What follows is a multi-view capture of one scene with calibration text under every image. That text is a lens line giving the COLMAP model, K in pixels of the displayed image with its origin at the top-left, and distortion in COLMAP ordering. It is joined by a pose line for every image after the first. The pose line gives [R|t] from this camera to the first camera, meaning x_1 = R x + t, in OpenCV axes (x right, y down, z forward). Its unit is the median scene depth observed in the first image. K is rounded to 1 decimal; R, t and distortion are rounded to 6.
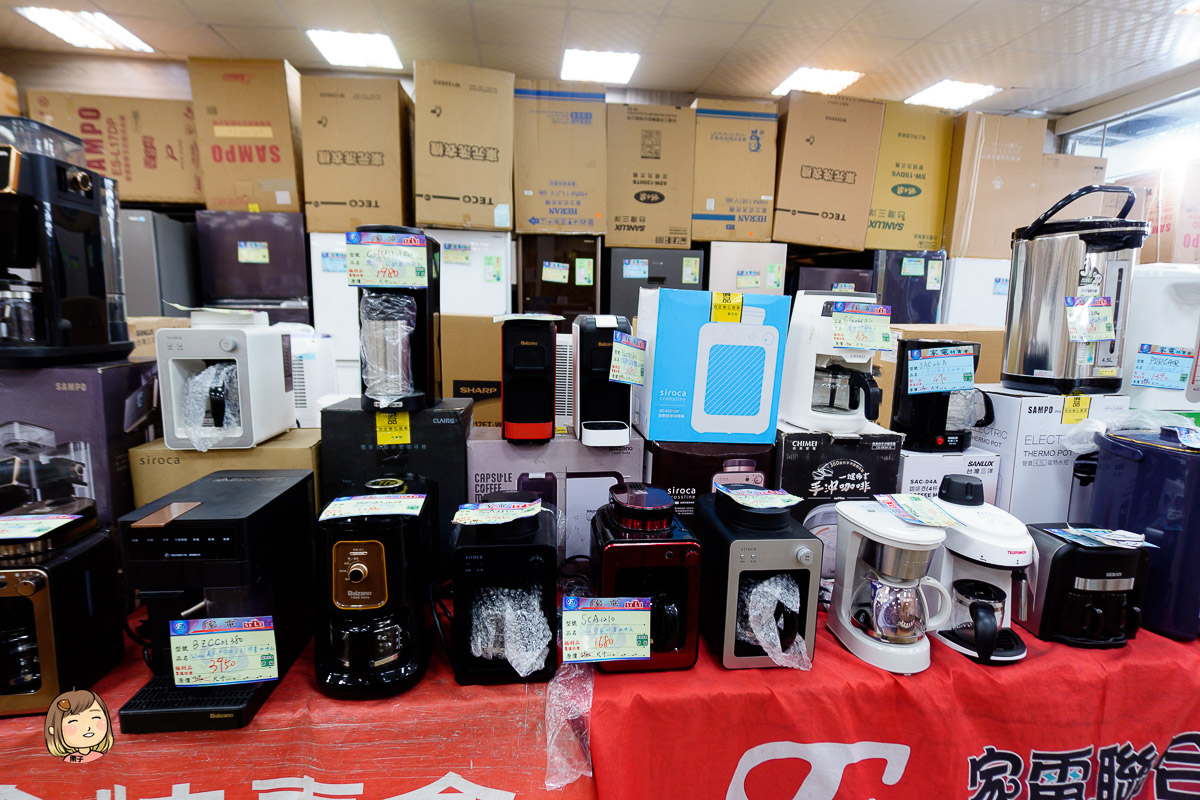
lens RADIAL K [[603.5, 0, 598.6], [0, 603.5, 411.9], [0, 0, 1]] dist [-0.008681, 0.002546]
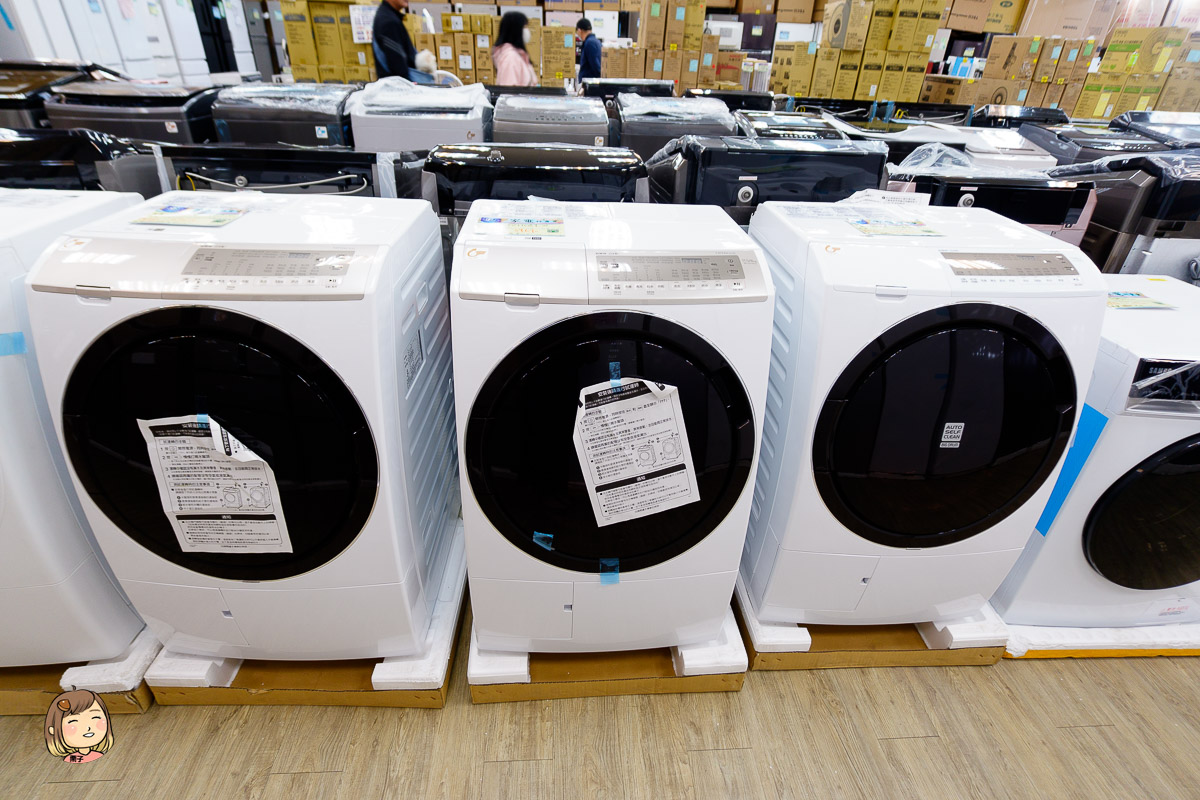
lens RADIAL K [[603.5, 0, 598.9], [0, 603.5, 397.1], [0, 0, 1]] dist [-0.008681, 0.002546]
pose [[0.998163, 0.047282, -0.037877, -1.035390], [-0.029942, 0.928534, 0.370037, 0.275208], [0.052666, -0.368223, 0.928245, -2.062671]]
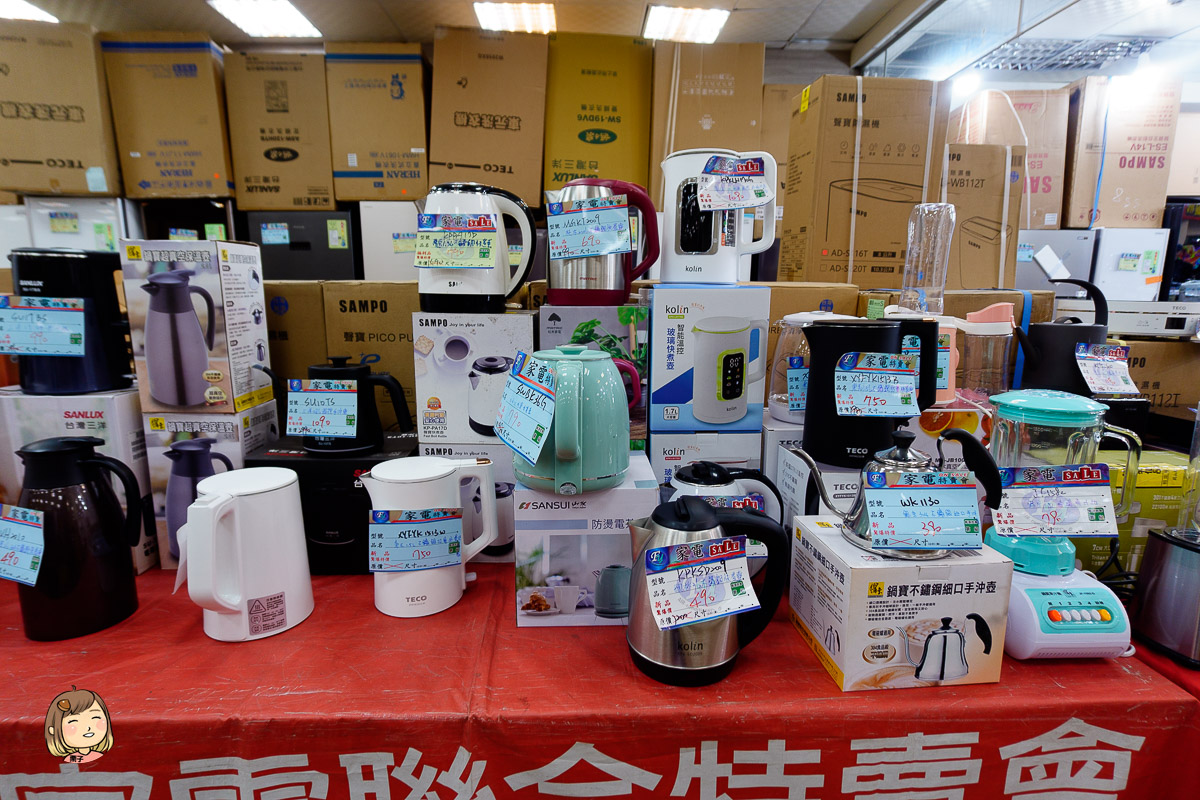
lens RADIAL K [[603.5, 0, 600.7], [0, 603.5, 392.3], [0, 0, 1]] dist [-0.008681, 0.002546]
pose [[0.994124, 0.007357, -0.108001, 0.668100], [-0.005241, 0.999789, 0.019865, -0.015740], [0.108124, -0.019182, 0.993952, 0.136775]]
